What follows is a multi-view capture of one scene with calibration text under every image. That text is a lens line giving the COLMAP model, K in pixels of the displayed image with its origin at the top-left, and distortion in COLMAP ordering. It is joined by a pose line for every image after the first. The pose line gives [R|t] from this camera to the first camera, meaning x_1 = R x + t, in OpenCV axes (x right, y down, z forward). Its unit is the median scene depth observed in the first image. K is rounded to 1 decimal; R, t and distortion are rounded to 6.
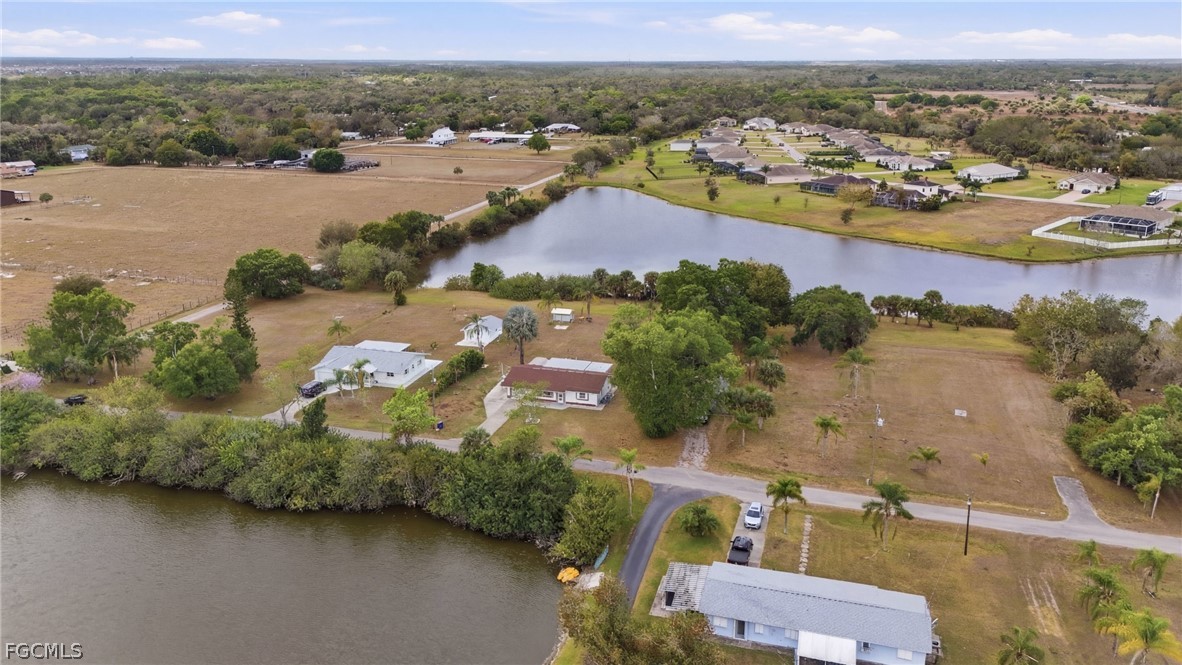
lens RADIAL K [[866.7, 0, 594.8], [0, 866.7, 334.5], [0, 0, 1]] dist [0.104395, -0.135227]
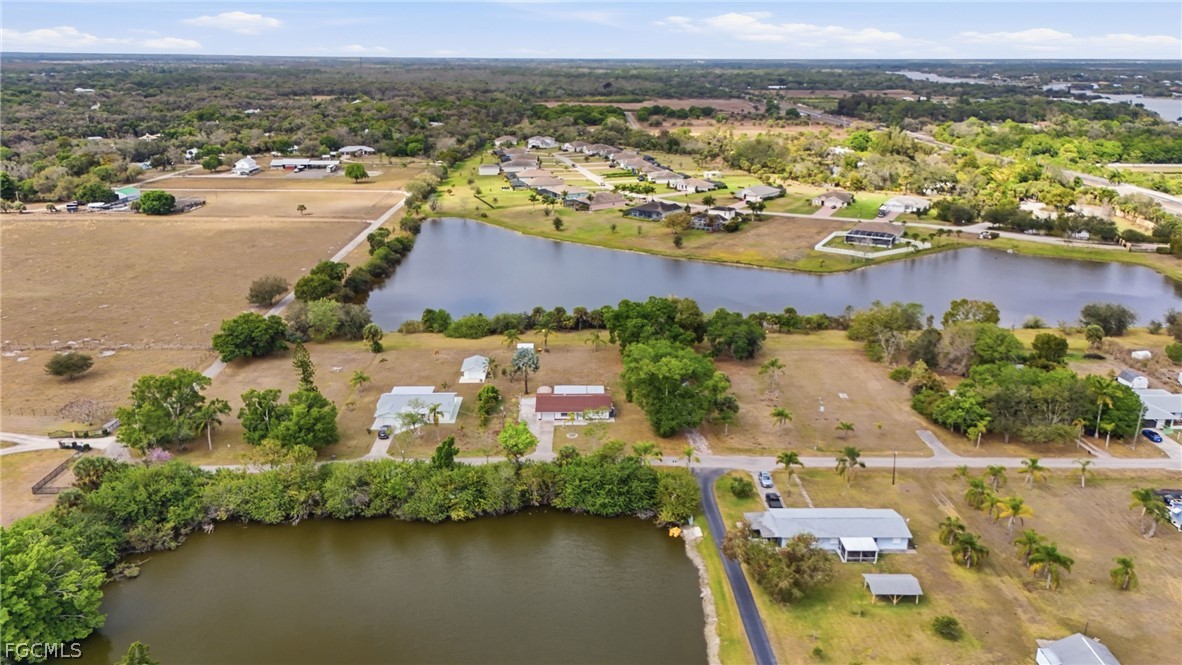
lens RADIAL K [[866.7, 0, 594.8], [0, 866.7, 334.5], [0, 0, 1]] dist [0.104395, -0.135227]
pose [[0.954438, -0.086349, 0.285642, -0.234053], [0.084993, 0.996234, 0.017167, -0.044121], [-0.286049, 0.007892, 0.958183, -0.174967]]
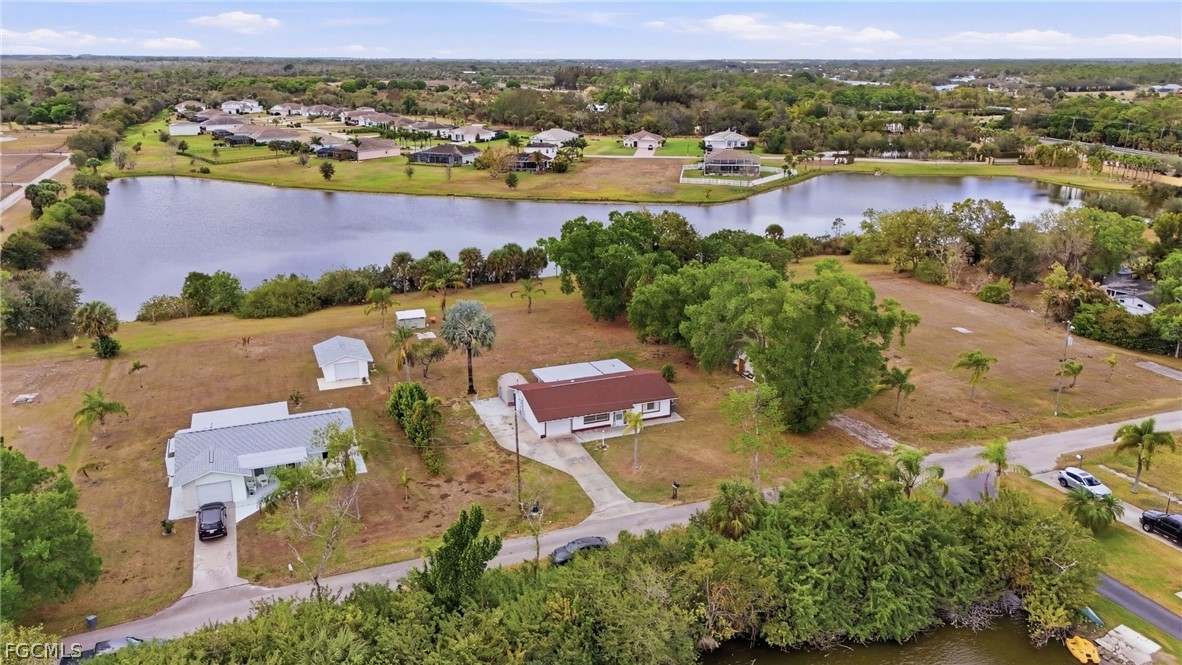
lens RADIAL K [[873.9, 0, 599.8], [0, 873.9, 329.4], [0, 0, 1]] dist [0.031646, -0.003748]
pose [[0.785812, -0.179854, 0.591737, -0.263551], [0.182135, 0.981649, 0.056494, -0.021019], [-0.591039, 0.063382, 0.804149, 0.276390]]
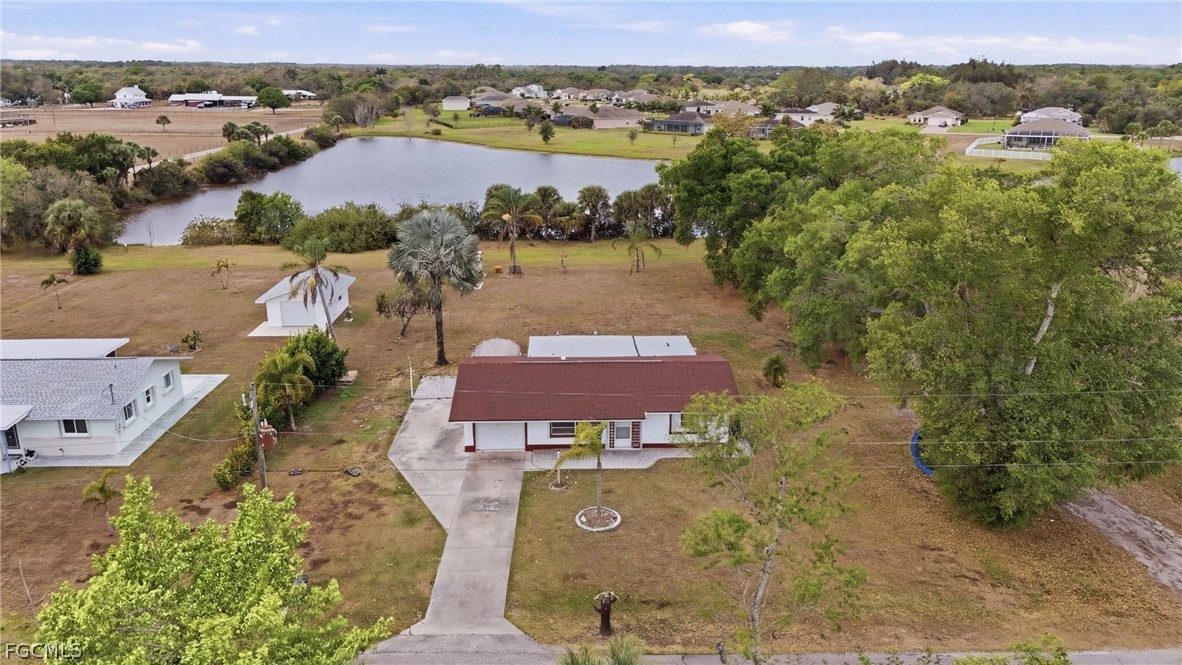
lens RADIAL K [[866.7, 0, 594.8], [0, 866.7, 334.5], [0, 0, 1]] dist [0.104395, -0.135227]
pose [[0.951148, -0.088942, 0.295647, -0.091455], [0.091285, 0.995807, 0.005898, 0.017327], [-0.294932, 0.021378, 0.955279, 0.396674]]
